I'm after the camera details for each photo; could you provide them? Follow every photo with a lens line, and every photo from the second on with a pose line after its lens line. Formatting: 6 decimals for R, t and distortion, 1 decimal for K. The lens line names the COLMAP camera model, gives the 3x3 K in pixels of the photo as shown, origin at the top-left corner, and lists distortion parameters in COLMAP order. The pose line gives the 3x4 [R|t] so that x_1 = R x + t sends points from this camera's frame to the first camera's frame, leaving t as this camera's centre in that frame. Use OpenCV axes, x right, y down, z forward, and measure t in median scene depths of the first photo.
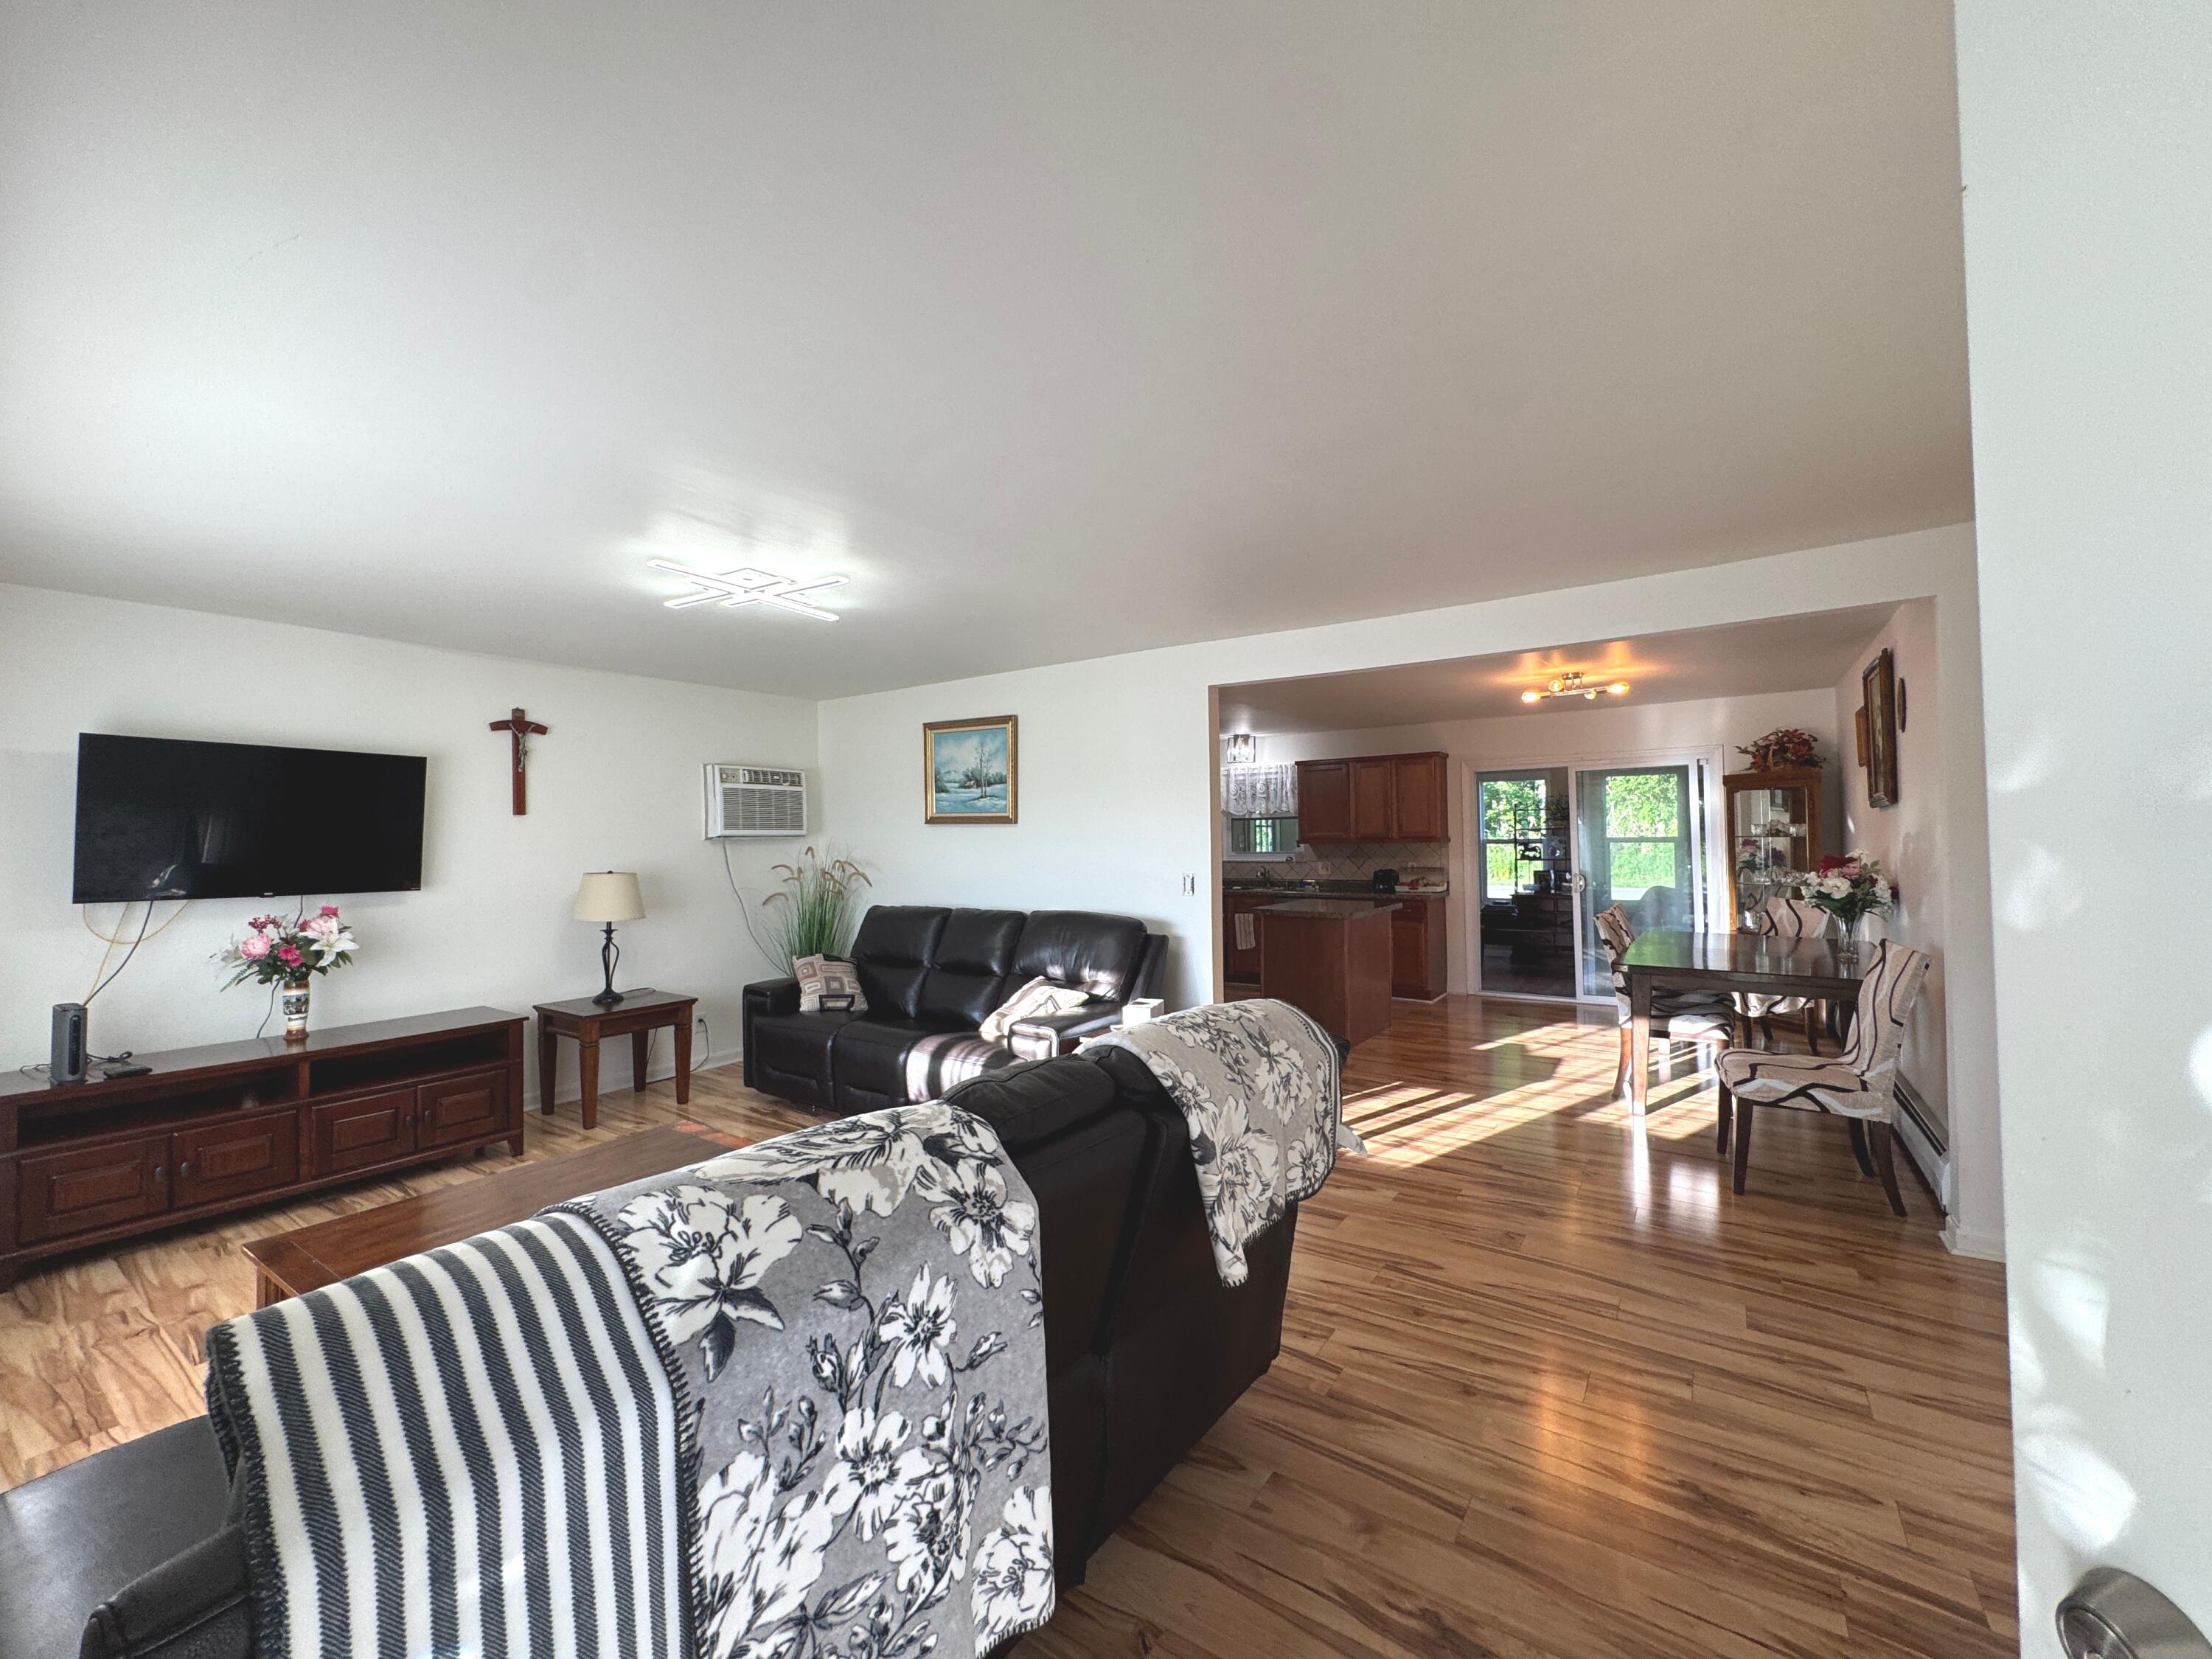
lens RADIAL K [[884.7, 0, 1108.7], [0, 884.7, 833.7], [0, 0, 1]] dist [-0.005591, 0.001026]
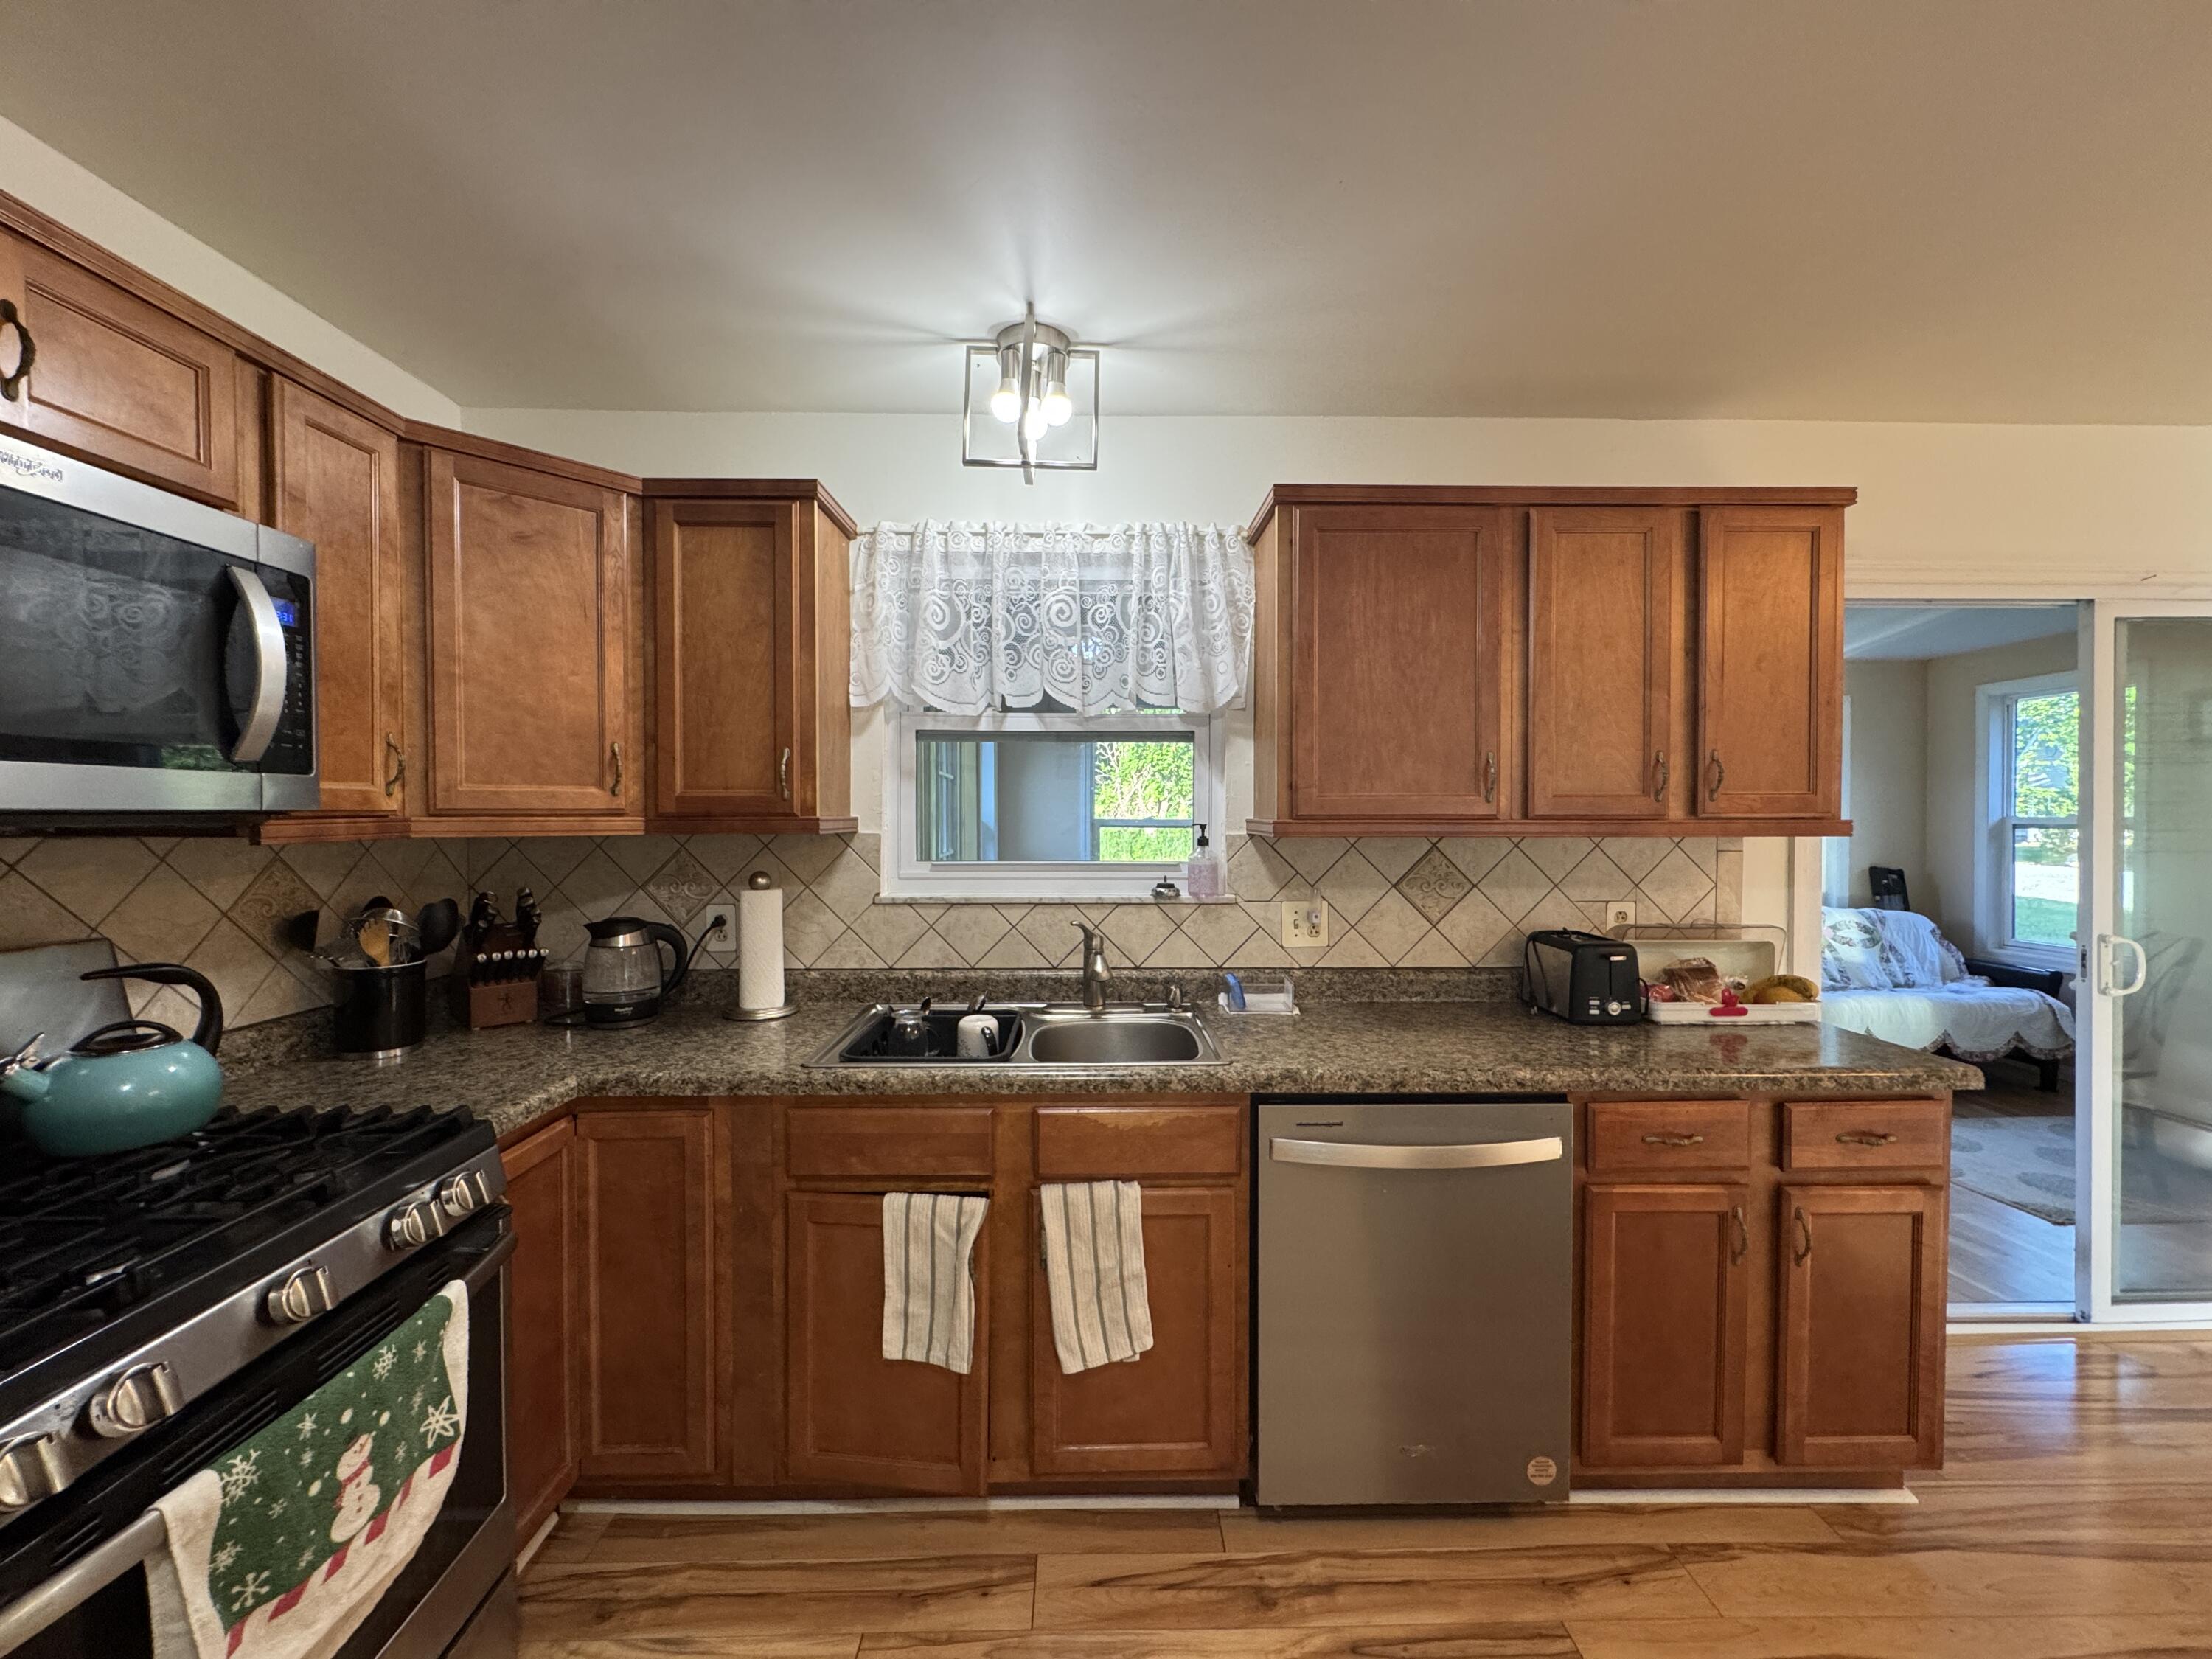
lens RADIAL K [[884.7, 0, 1107.3], [0, 884.7, 825.6], [0, 0, 1]] dist [-0.005591, 0.001026]
pose [[0.814250, 0.006823, 0.580475, 0.055489], [-0.018148, 0.999741, 0.013705, 0.008968], [-0.580231, -0.021694, 0.814163, 1.191192]]
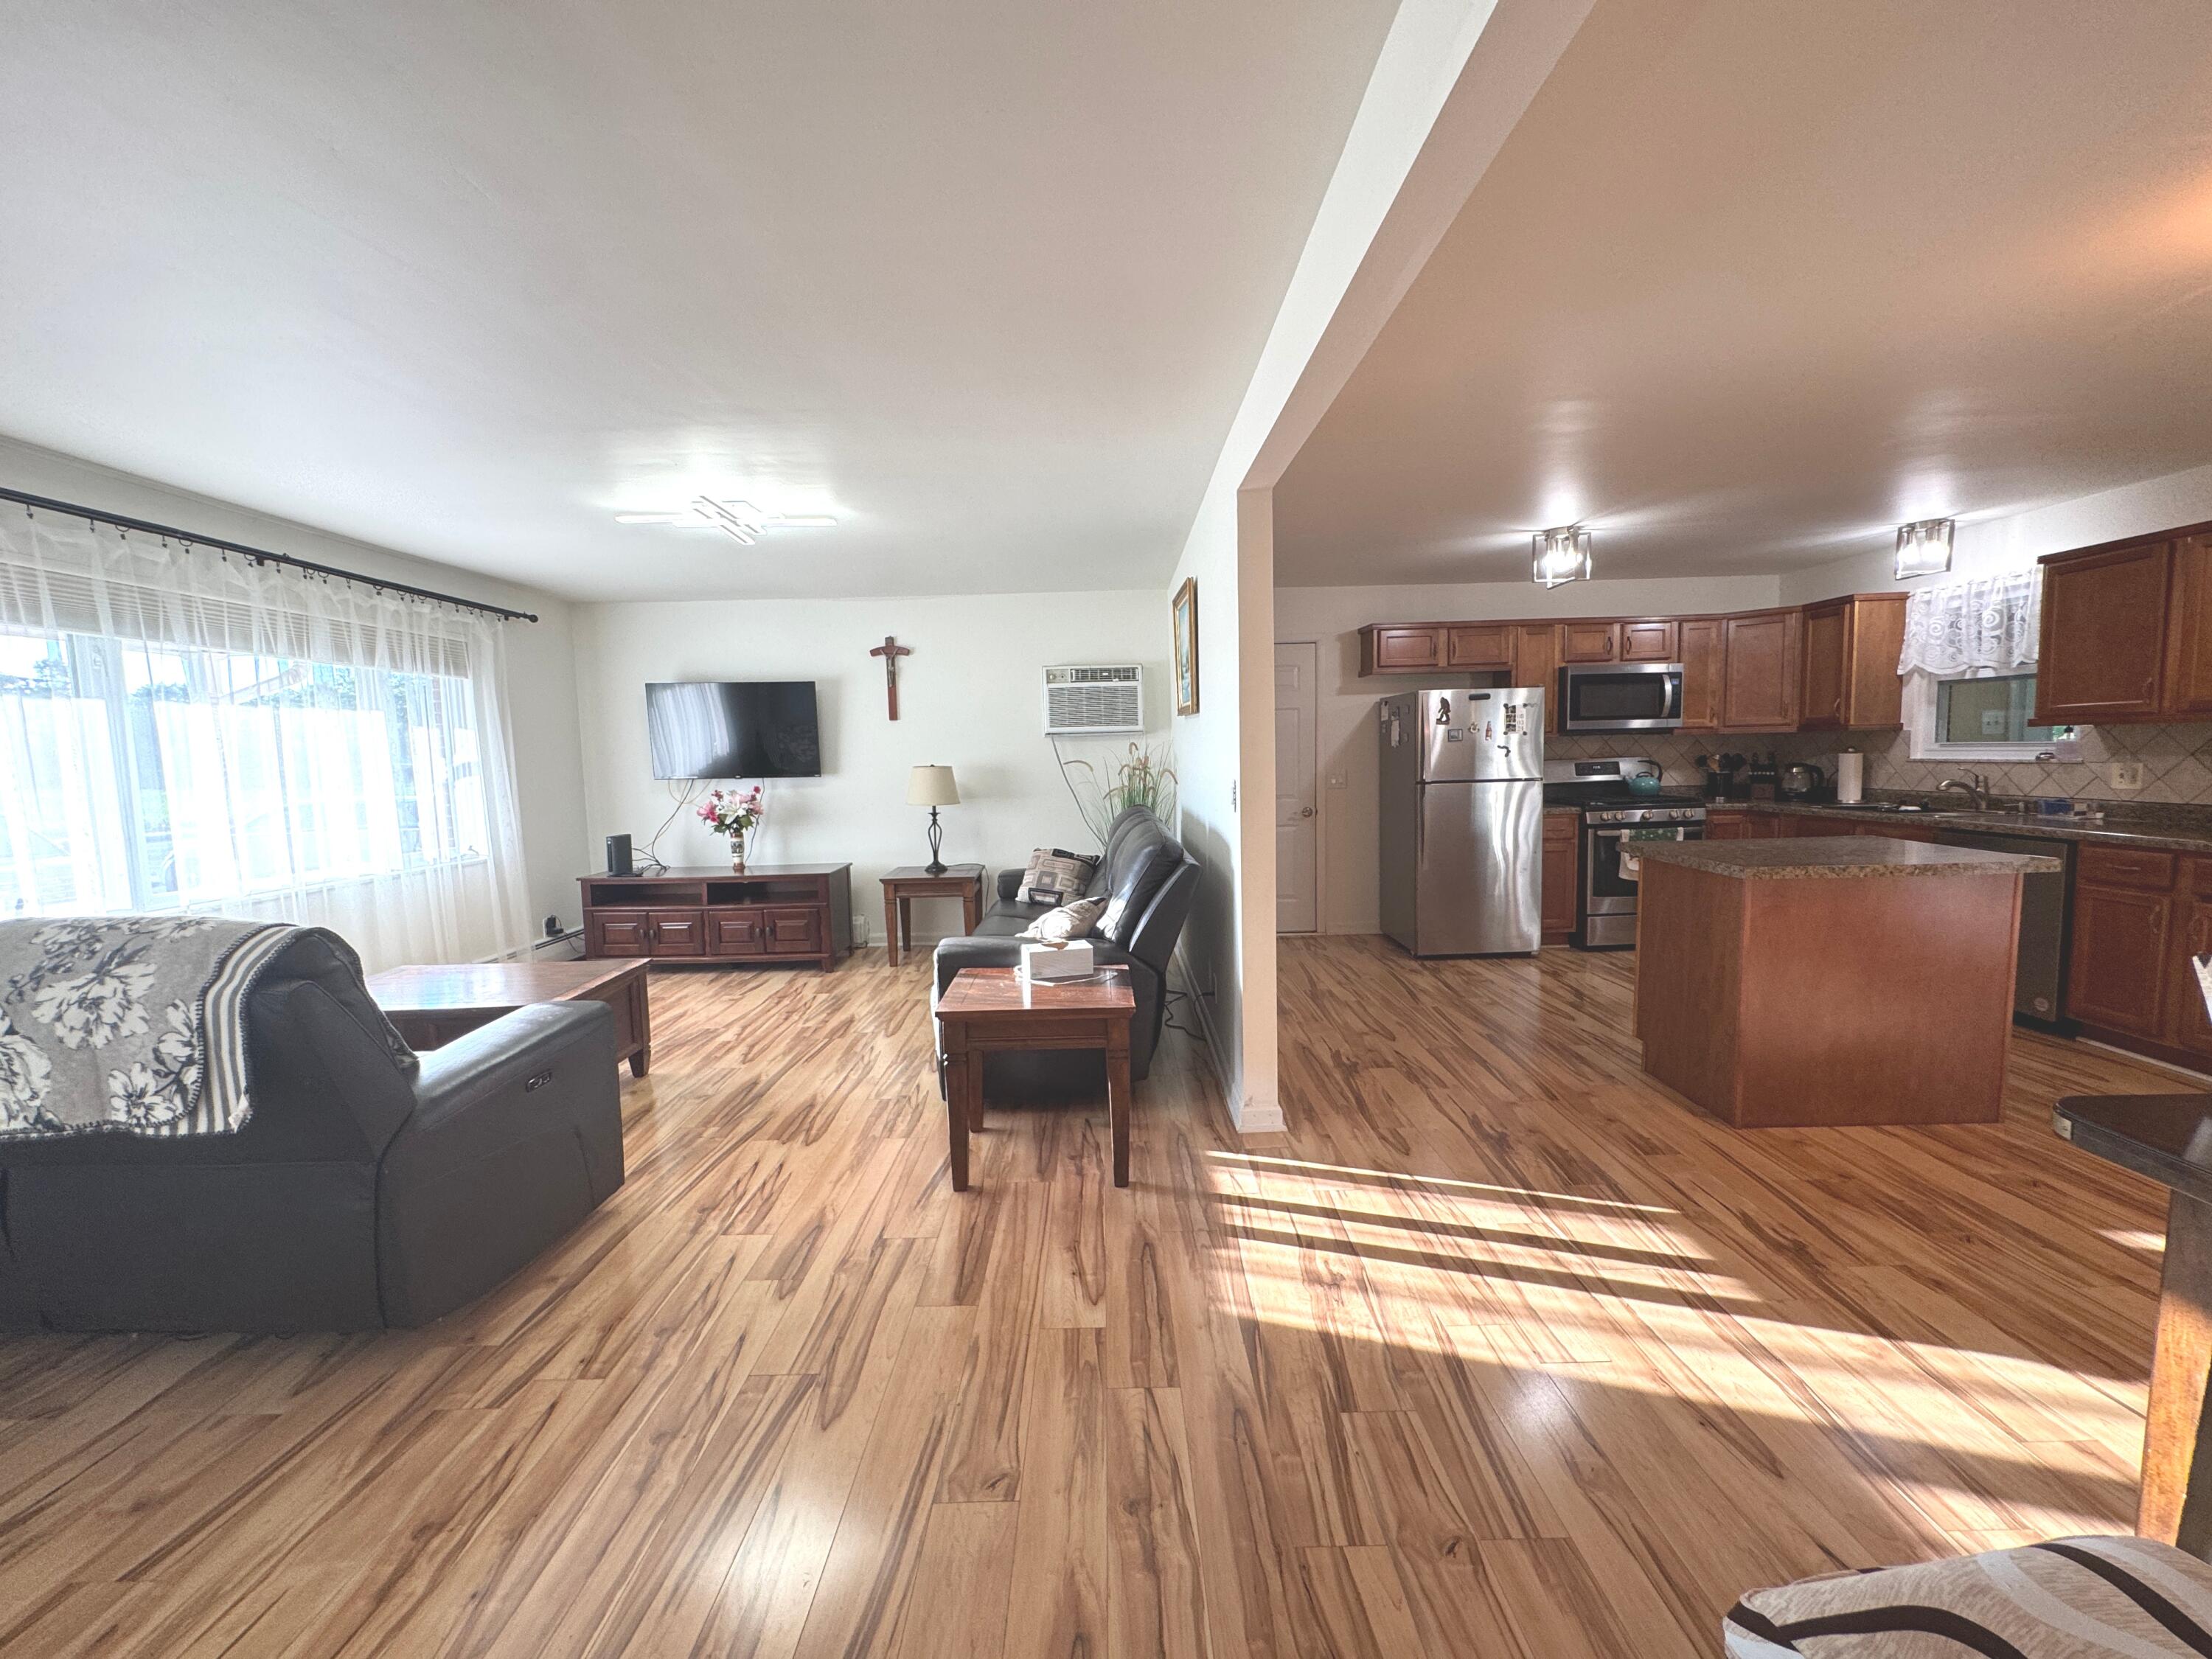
lens RADIAL K [[884.7, 0, 1104.9], [0, 884.7, 828.8], [0, 0, 1]] dist [-0.005591, 0.001026]
pose [[0.567531, 0.072750, -0.820132, 0.469645], [0.023801, 0.994223, 0.104663, 0.006823], [0.823008, -0.078919, 0.562521, 0.412921]]
